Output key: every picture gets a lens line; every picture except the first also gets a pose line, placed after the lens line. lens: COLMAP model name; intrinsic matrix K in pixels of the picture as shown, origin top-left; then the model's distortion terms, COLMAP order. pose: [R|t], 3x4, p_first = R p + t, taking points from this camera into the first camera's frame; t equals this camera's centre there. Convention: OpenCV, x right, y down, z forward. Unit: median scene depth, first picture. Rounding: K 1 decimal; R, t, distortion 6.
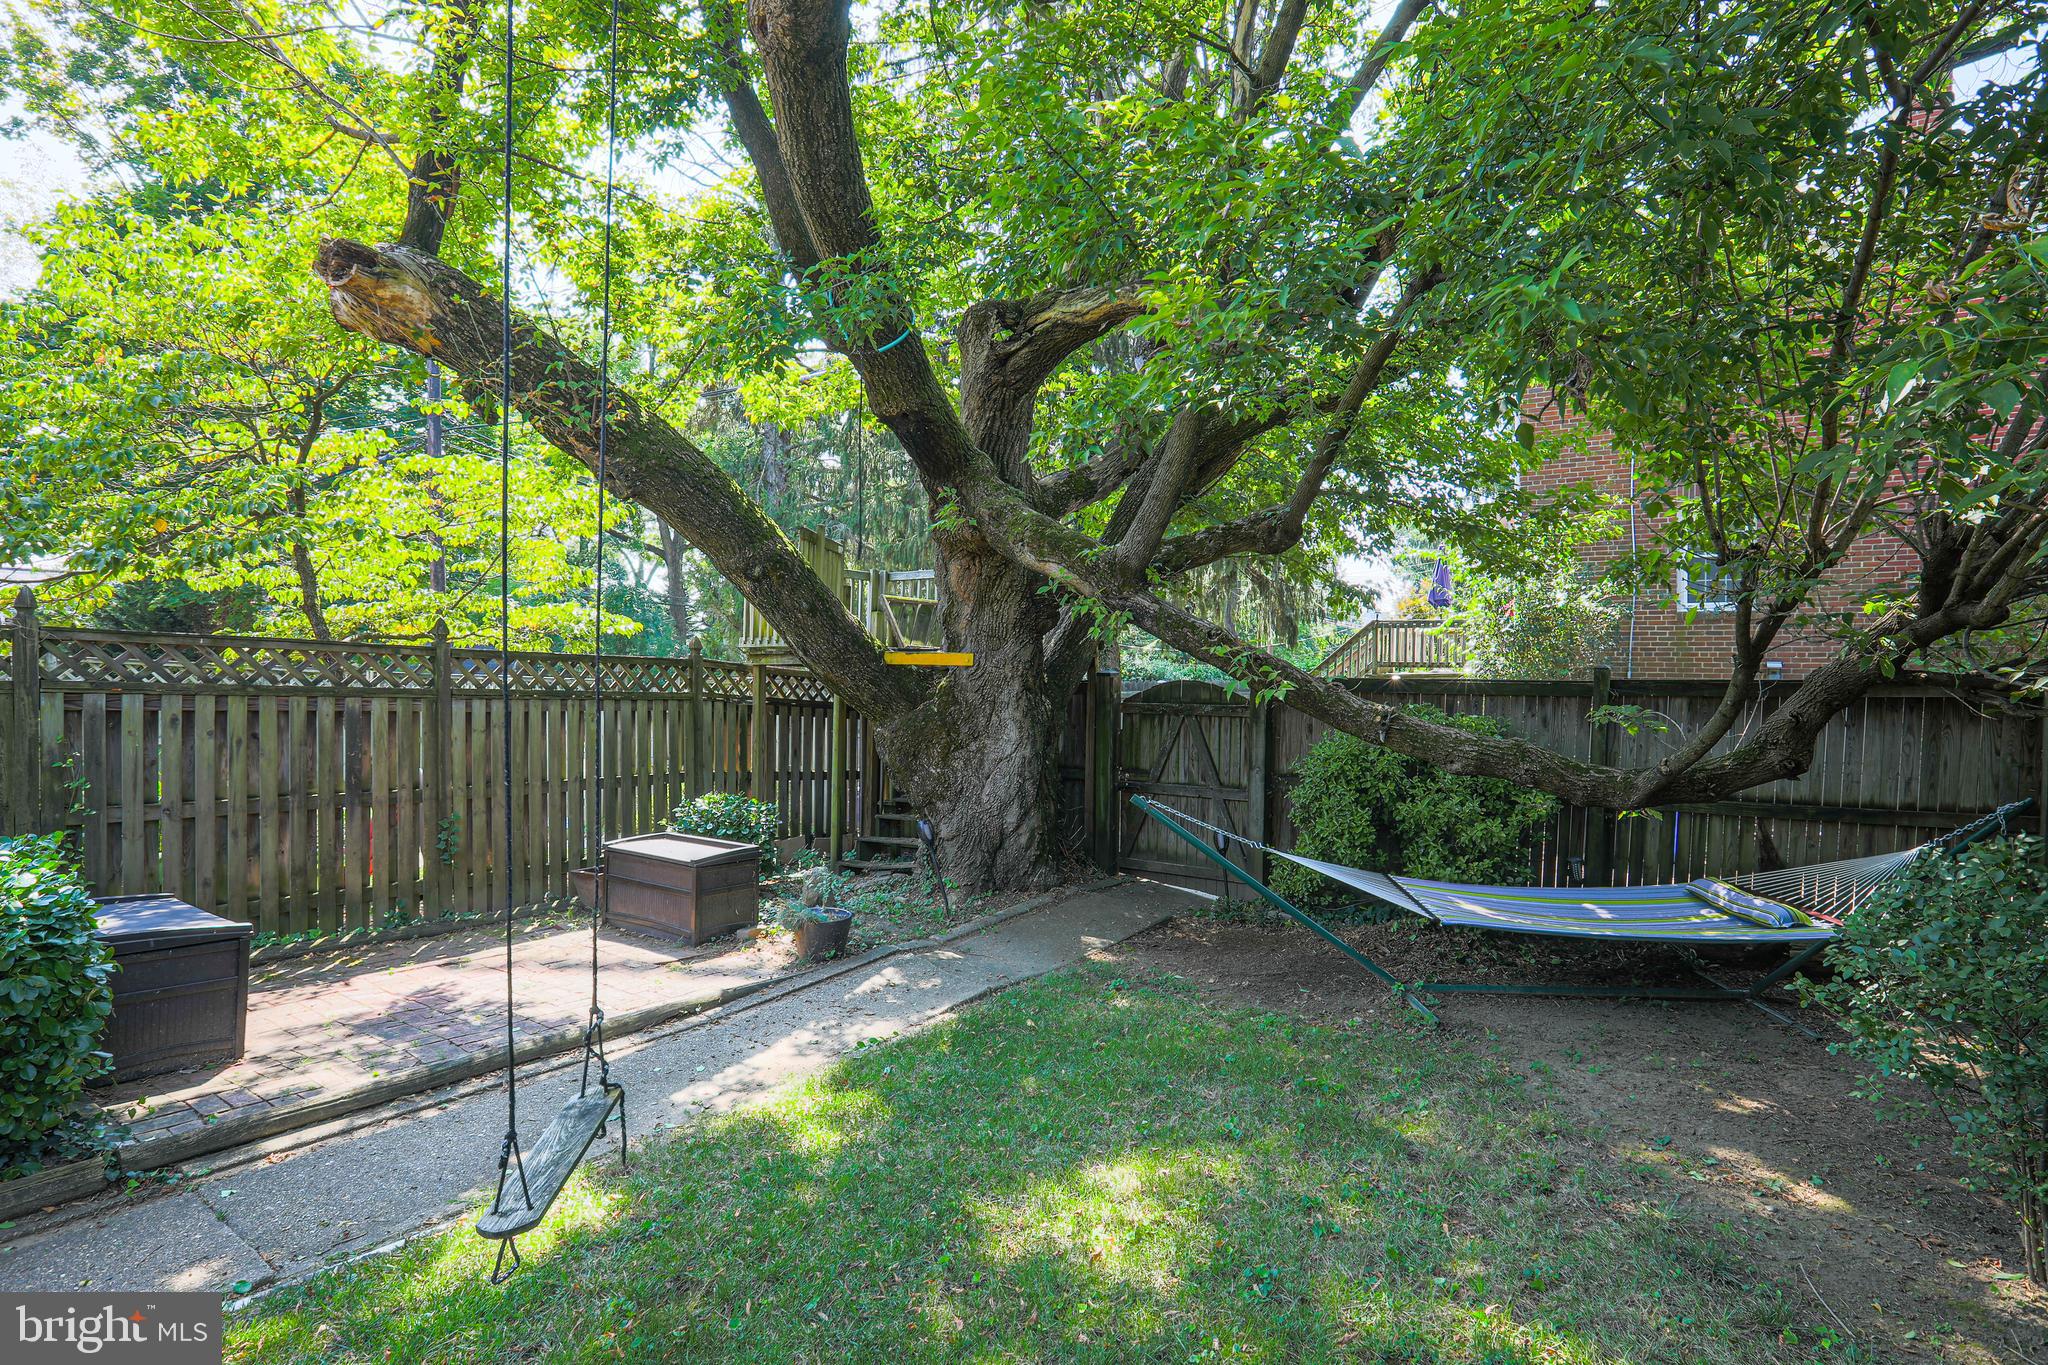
lens RADIAL K [[1006.2, 0, 1030.9], [0, 1006.2, 690.7], [0, 0, 1]] dist [-0.059141, 0.021962]
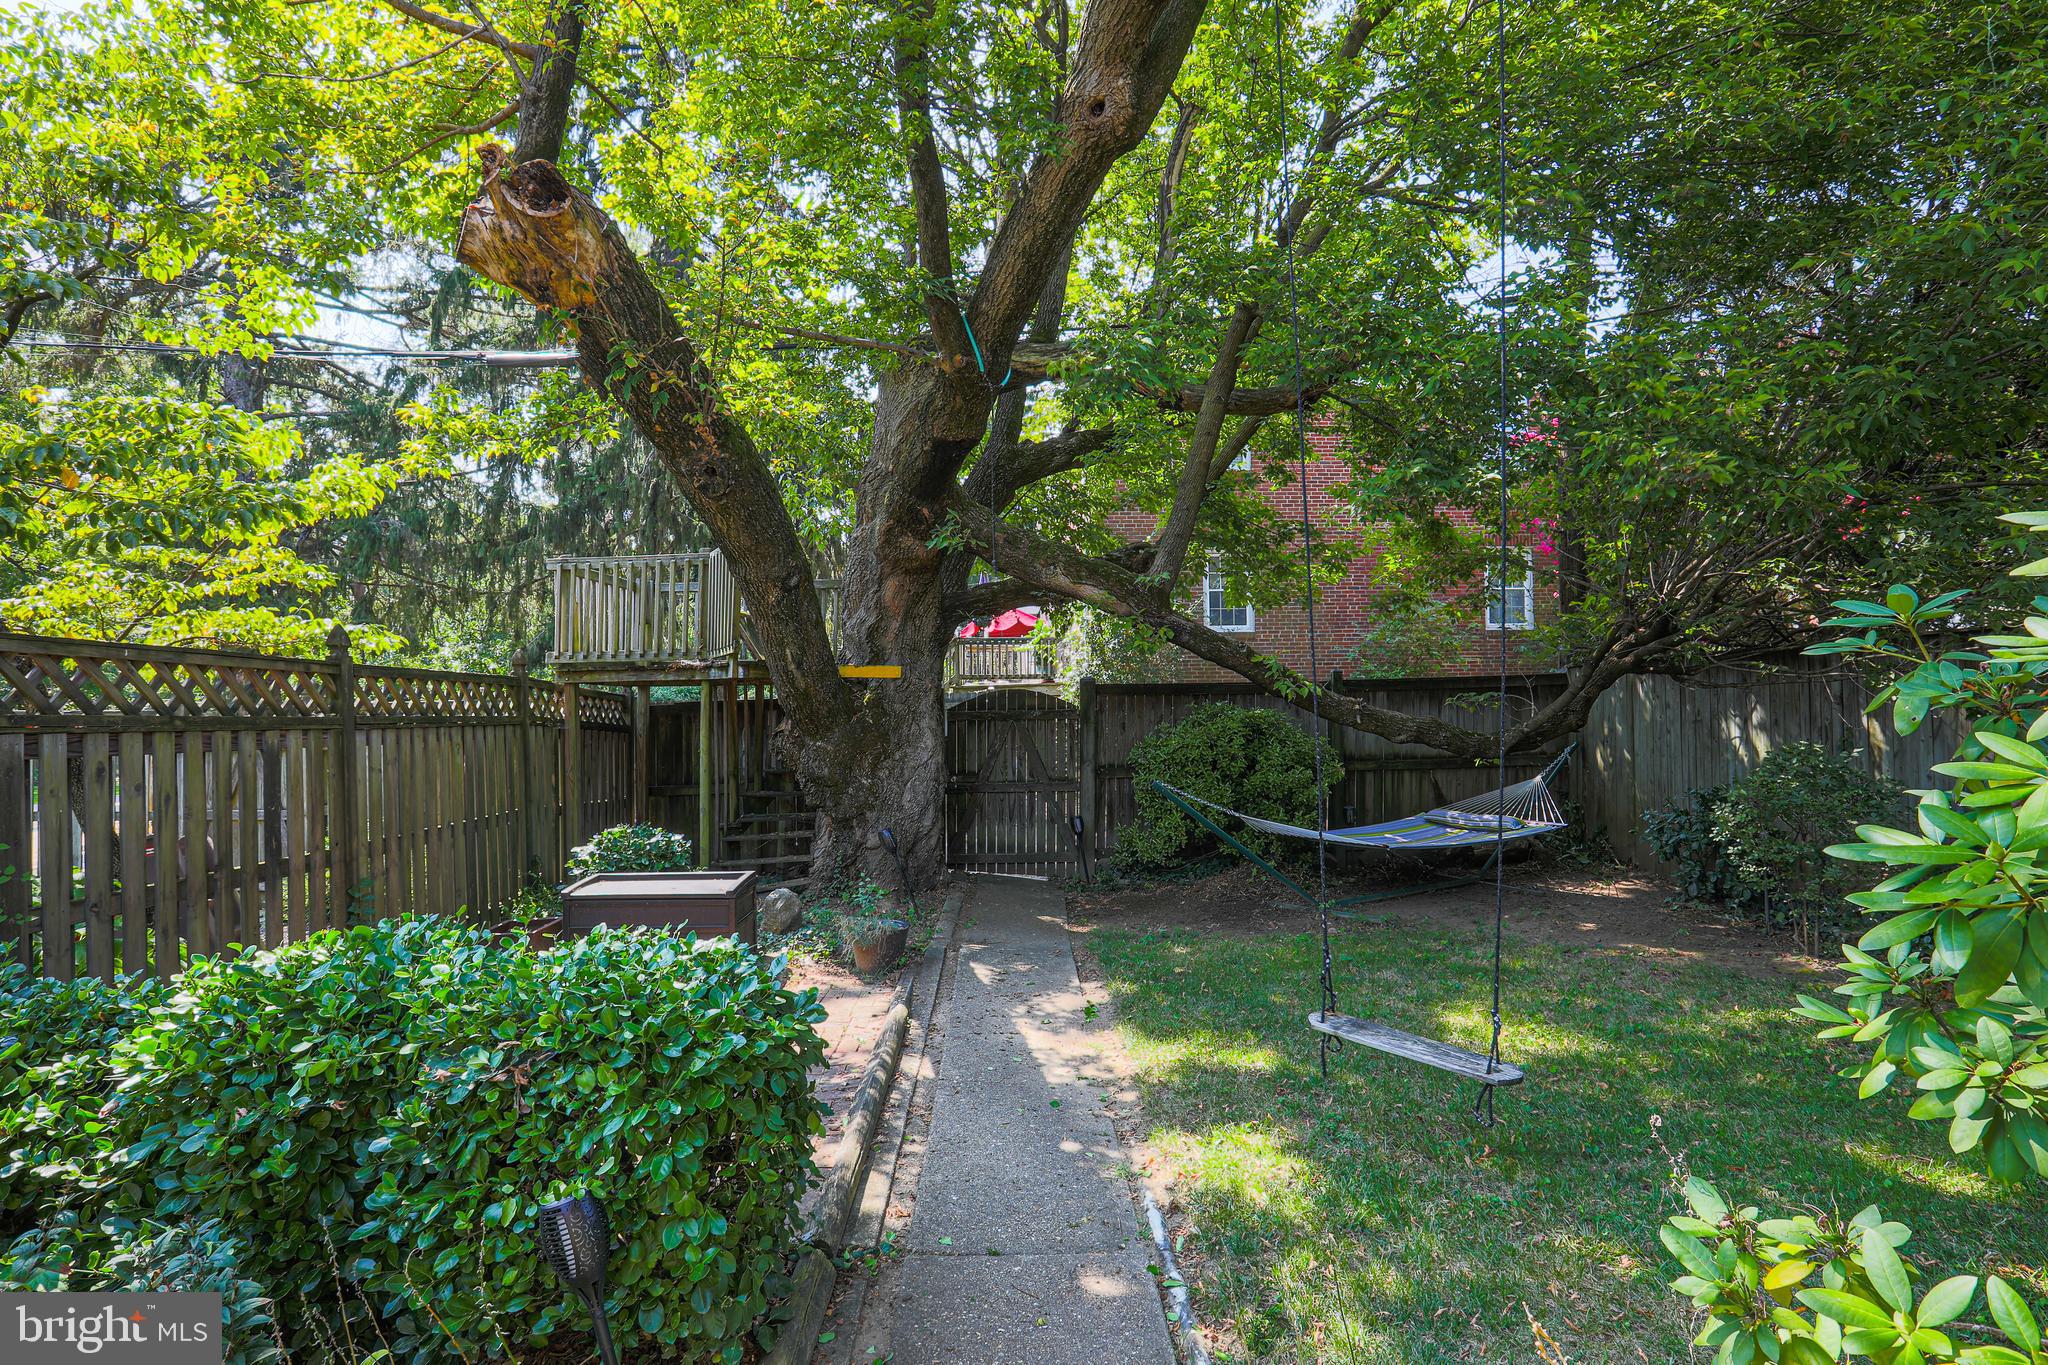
lens RADIAL K [[1006.2, 0, 1008.2], [0, 1006.2, 681.5], [0, 0, 1]] dist [-0.059141, 0.021962]
pose [[0.826774, -0.015147, 0.562331, -0.746433], [0.030265, 0.999387, -0.017579, -0.000045], [-0.561720, 0.031553, 0.826726, 0.098450]]
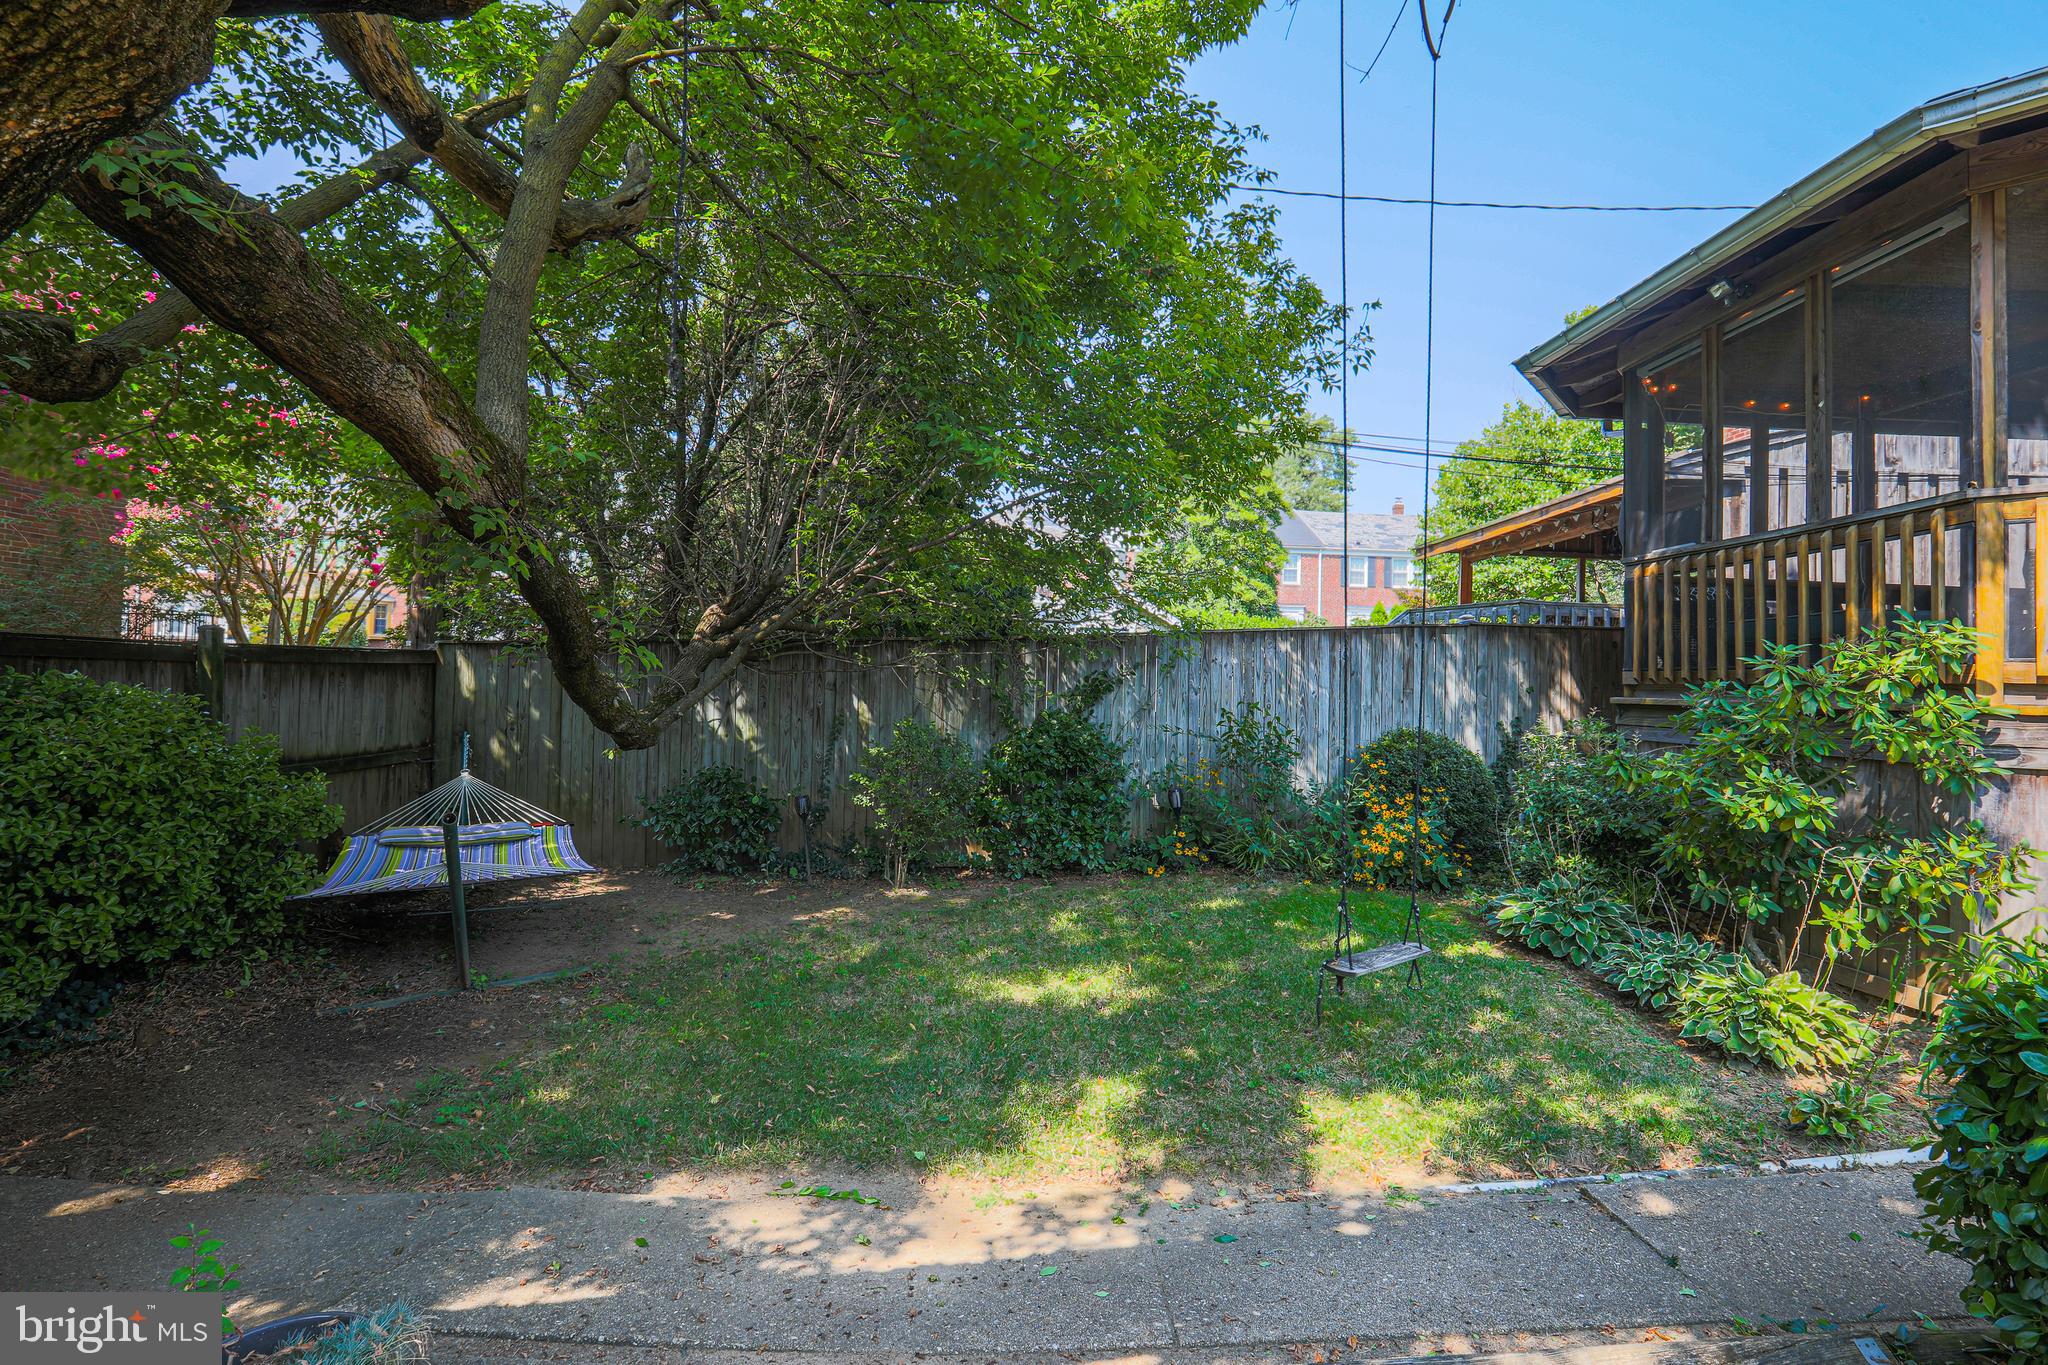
lens RADIAL K [[1006.2, 0, 1019.4], [0, 1006.2, 681.0], [0, 0, 1]] dist [-0.059141, 0.021962]
pose [[-0.580857, -0.018319, 0.813800, -0.664404], [-0.010885, 0.999832, 0.014738, -0.002216], [-0.813933, -0.000298, -0.580958, 1.111781]]
